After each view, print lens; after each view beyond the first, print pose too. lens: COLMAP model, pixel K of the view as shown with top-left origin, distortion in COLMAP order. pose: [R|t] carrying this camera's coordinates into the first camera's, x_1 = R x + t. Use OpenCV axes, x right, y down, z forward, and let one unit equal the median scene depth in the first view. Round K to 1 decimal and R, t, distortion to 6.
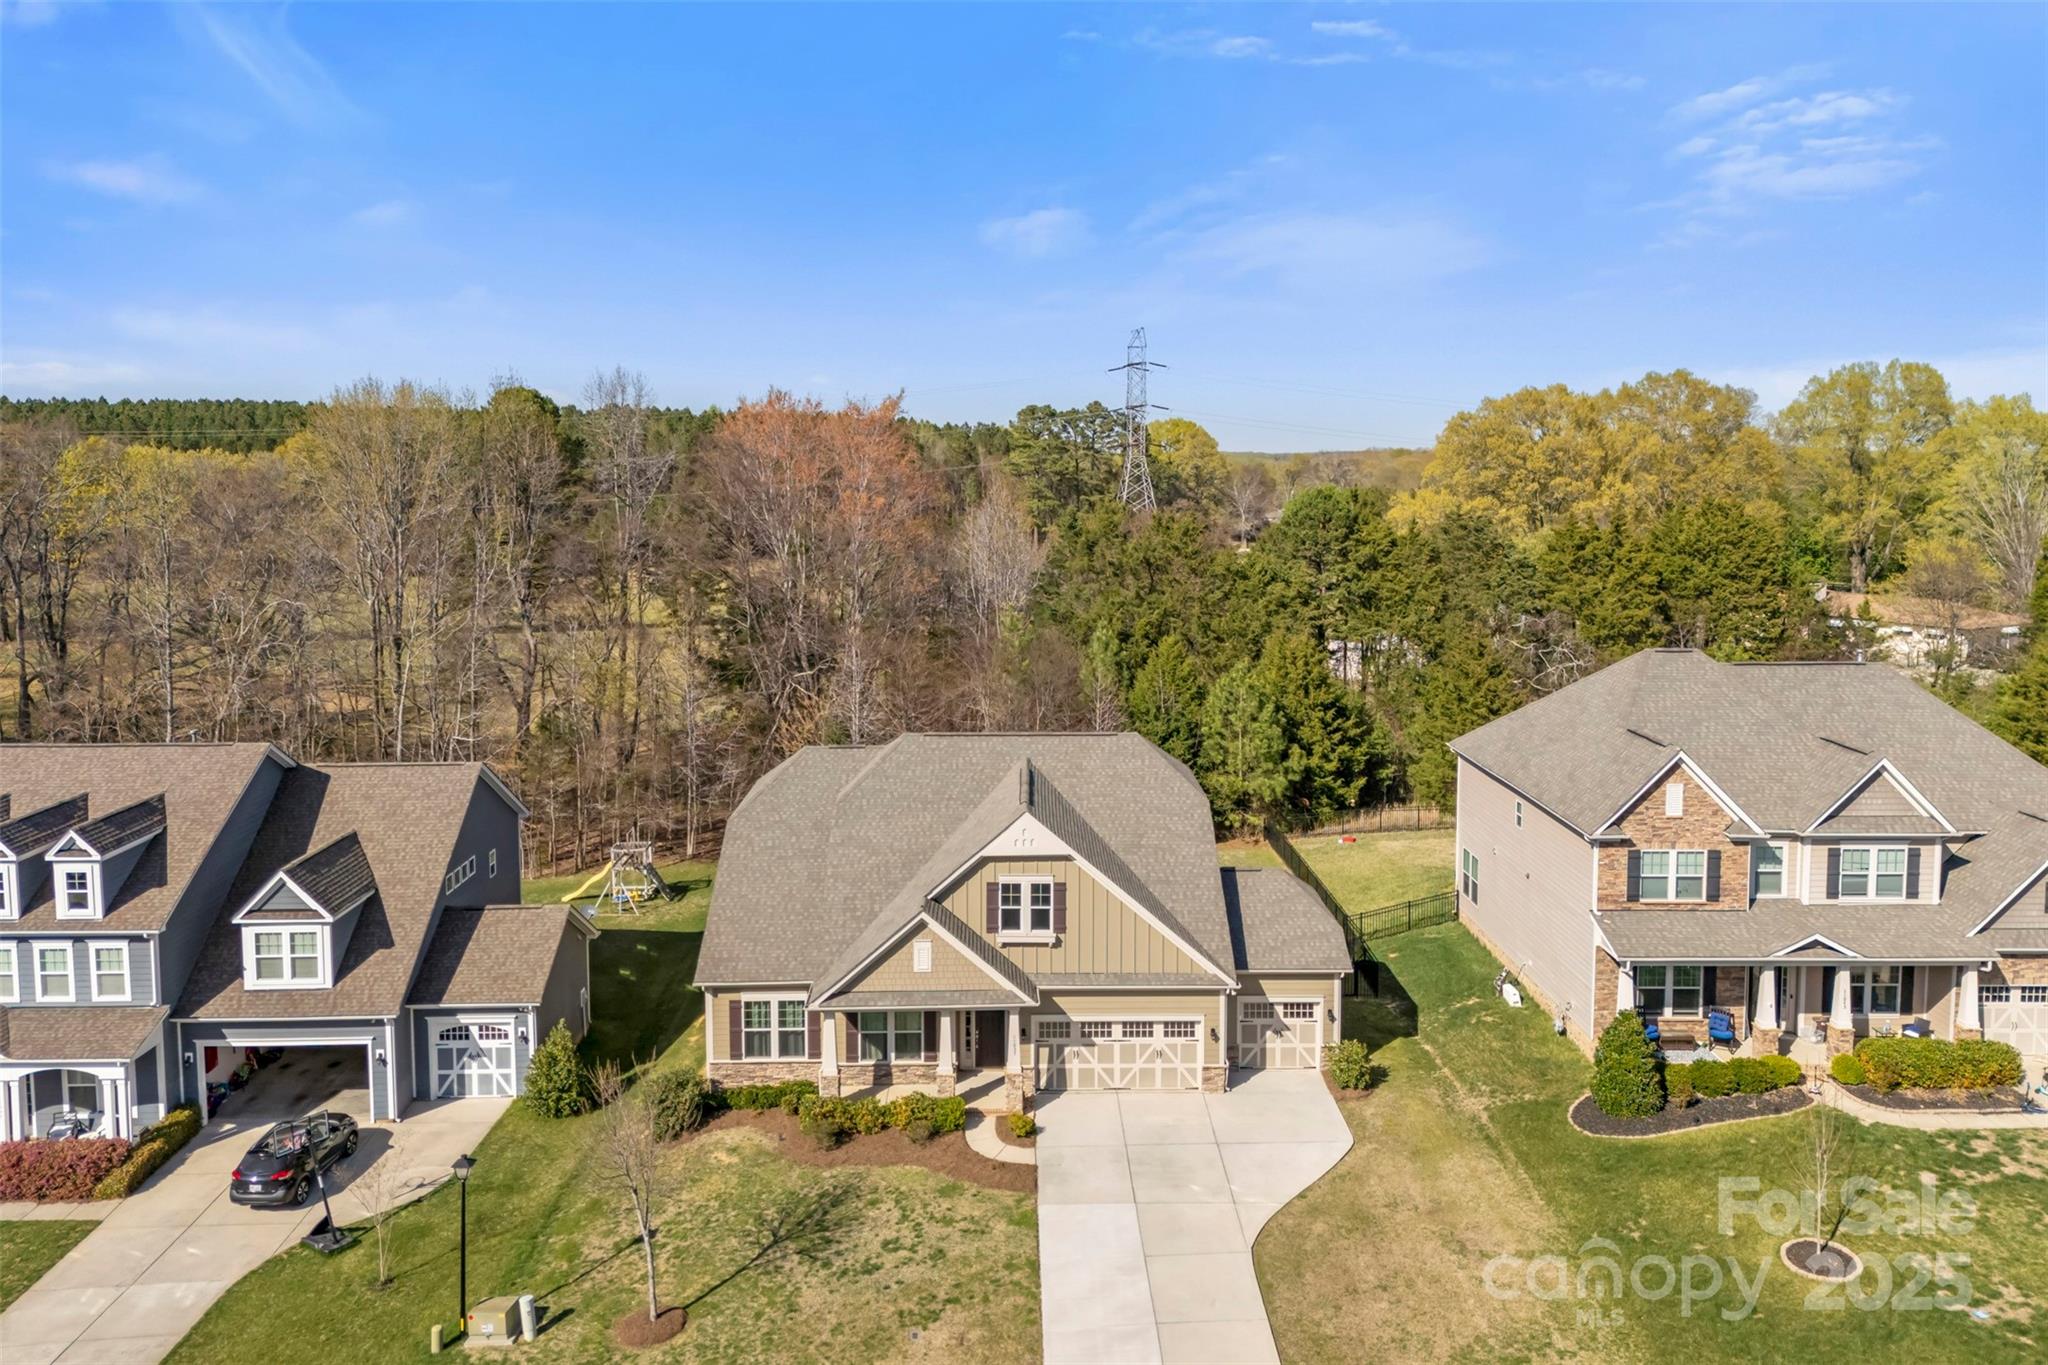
lens RADIAL K [[1522.3, 0, 1024.9], [0, 1522.3, 592.4], [0, 0, 1]] dist [0.077878, -0.073837]
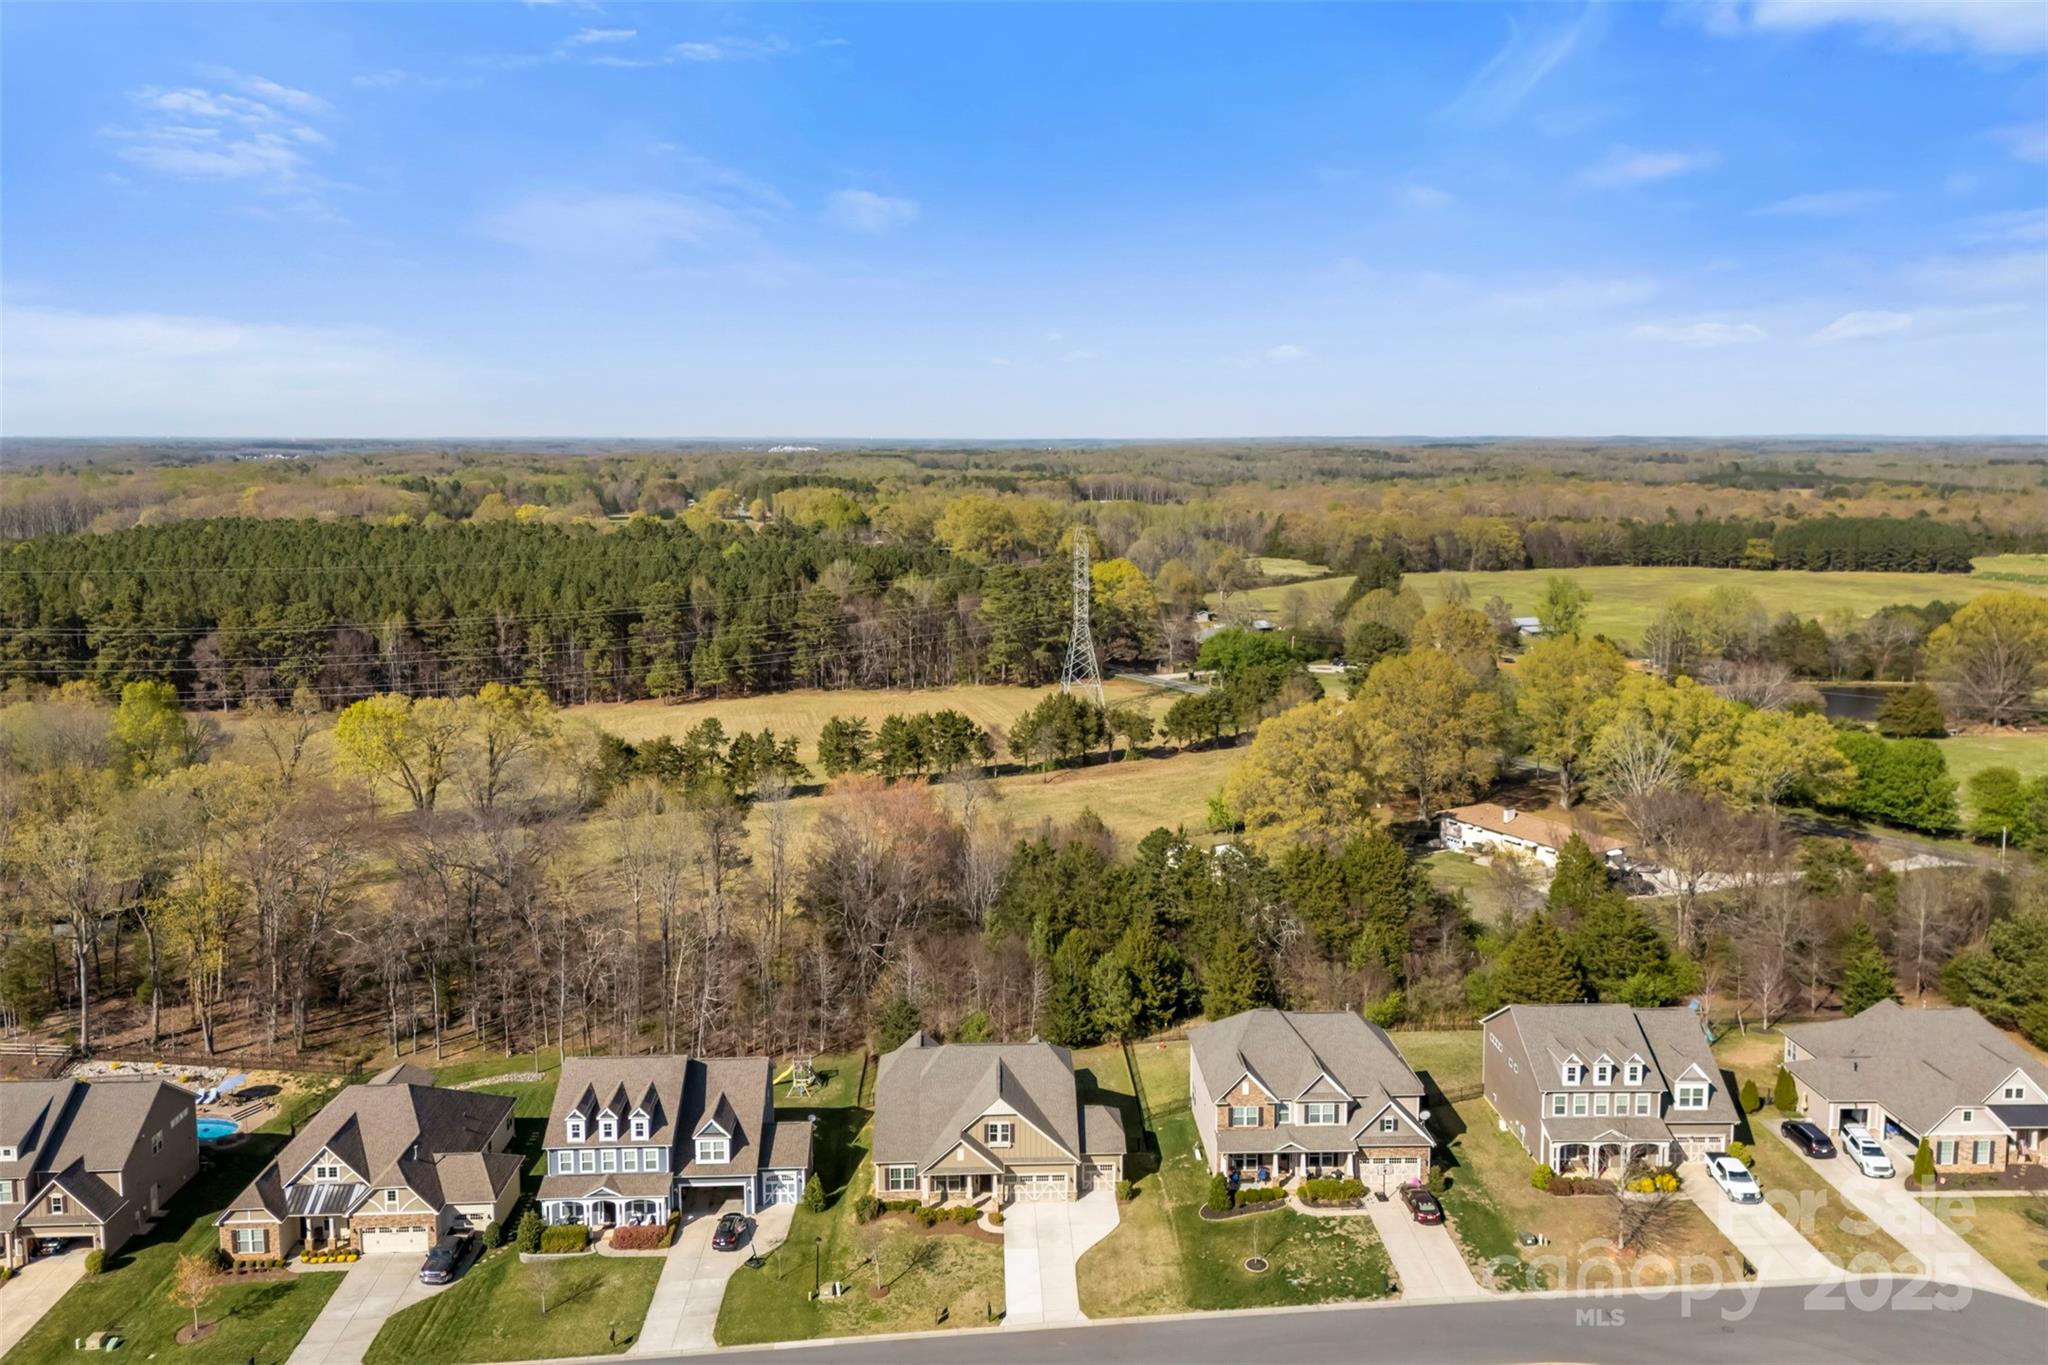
lens RADIAL K [[1541.8, 0, 1026.7], [0, 1541.8, 601.3], [0, 0, 1]] dist [0.040538, -0.001409]
pose [[0.999739, -0.002017, 0.022737, -0.010939], [0.001534, 0.999773, 0.021265, -0.757074], [-0.022775, -0.021224, 0.999515, -1.625003]]
